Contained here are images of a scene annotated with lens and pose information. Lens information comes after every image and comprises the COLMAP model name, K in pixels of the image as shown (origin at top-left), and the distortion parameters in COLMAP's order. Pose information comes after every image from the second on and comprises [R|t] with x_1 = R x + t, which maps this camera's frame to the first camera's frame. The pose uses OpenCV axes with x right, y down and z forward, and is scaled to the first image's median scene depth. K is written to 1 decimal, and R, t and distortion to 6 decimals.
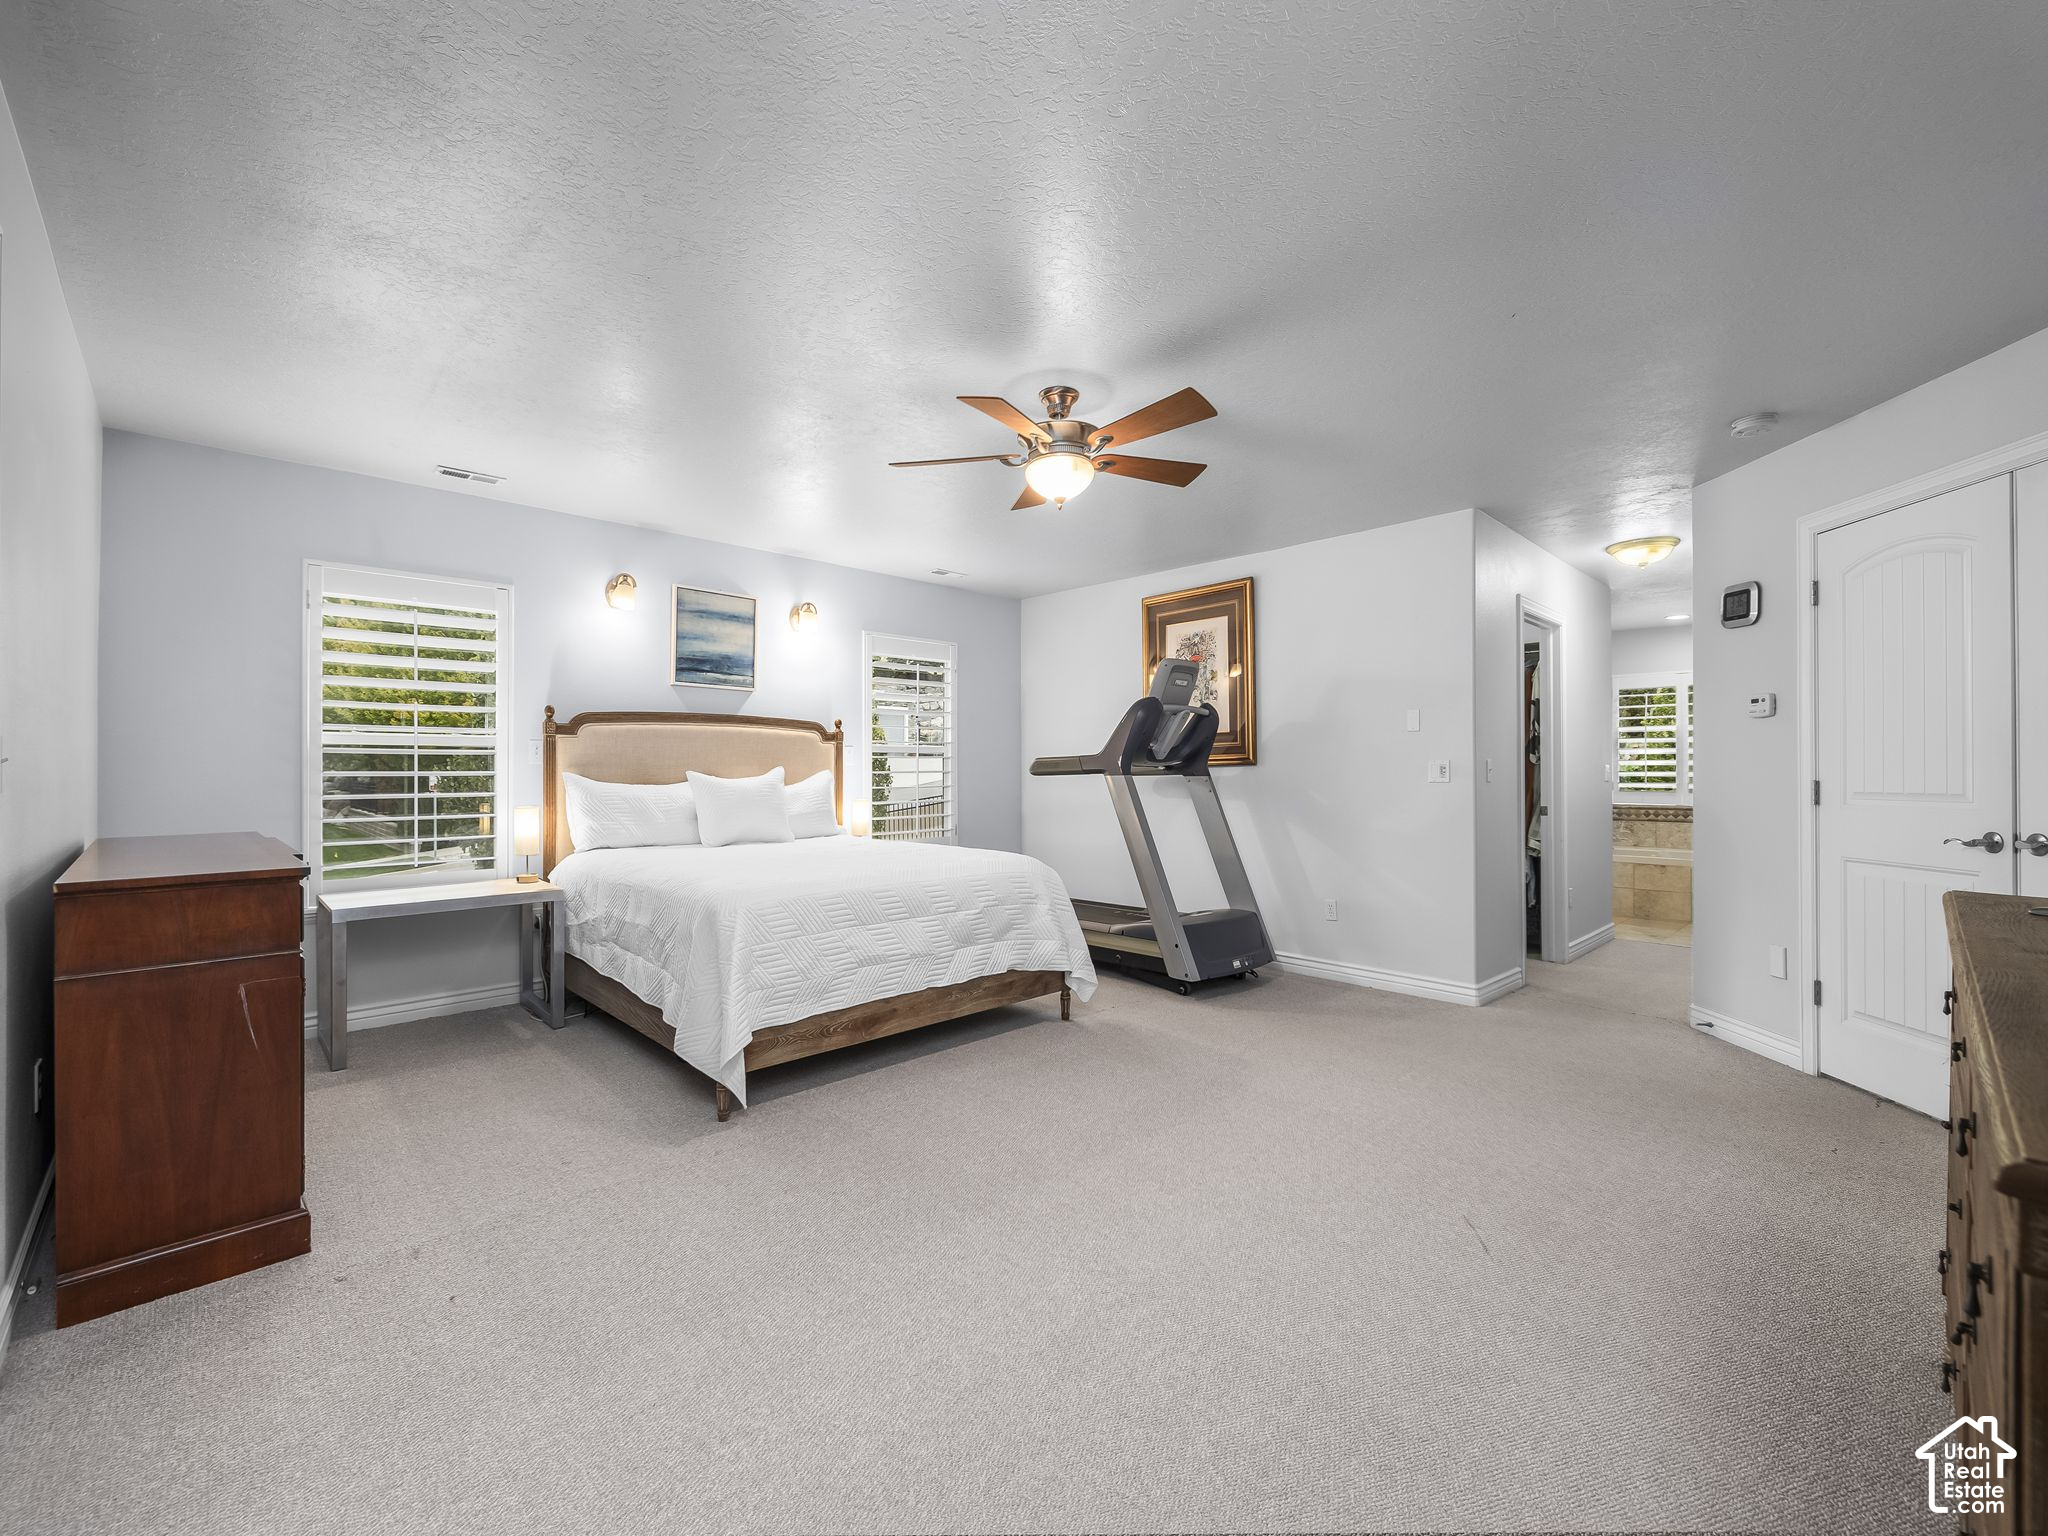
lens RADIAL K [[863.3, 0, 1016.6], [0, 863.3, 763.9], [0, 0, 1]] dist [0.002633, 0.000851]
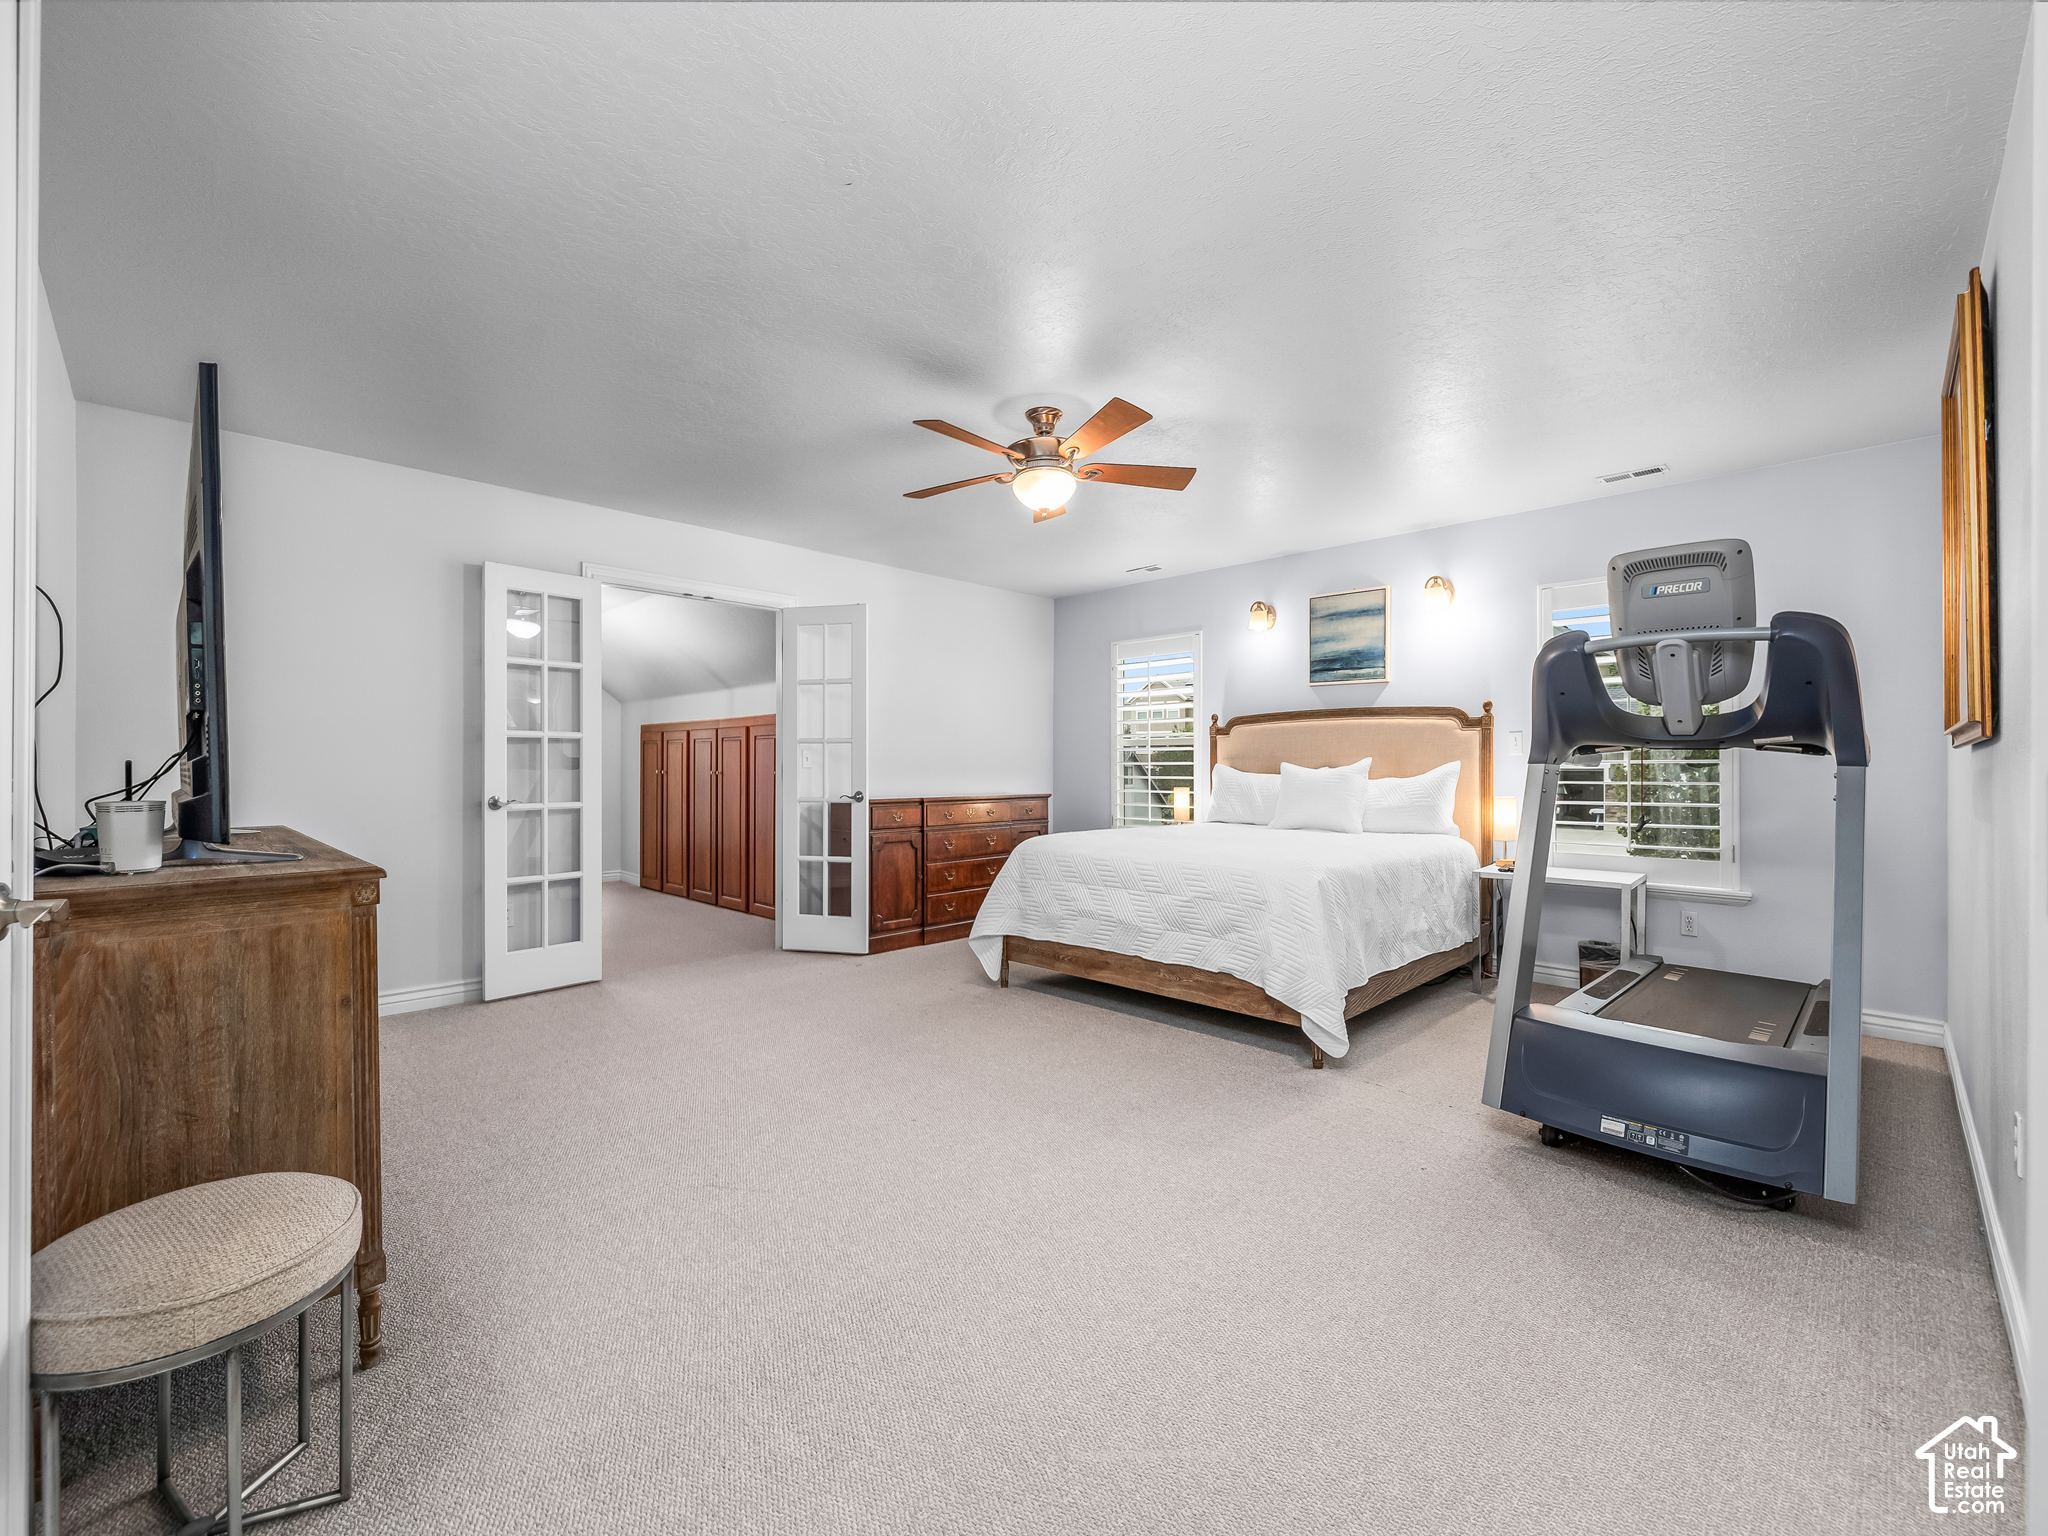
lens RADIAL K [[863.3, 0, 1016.4], [0, 863.3, 769.1], [0, 0, 1]] dist [0.002633, 0.000851]
pose [[0.026324, 0.003506, -0.999647, 0.721412], [0.006767, 0.999970, 0.003685, 0.010265], [0.999631, -0.006862, 0.026300, 0.588369]]
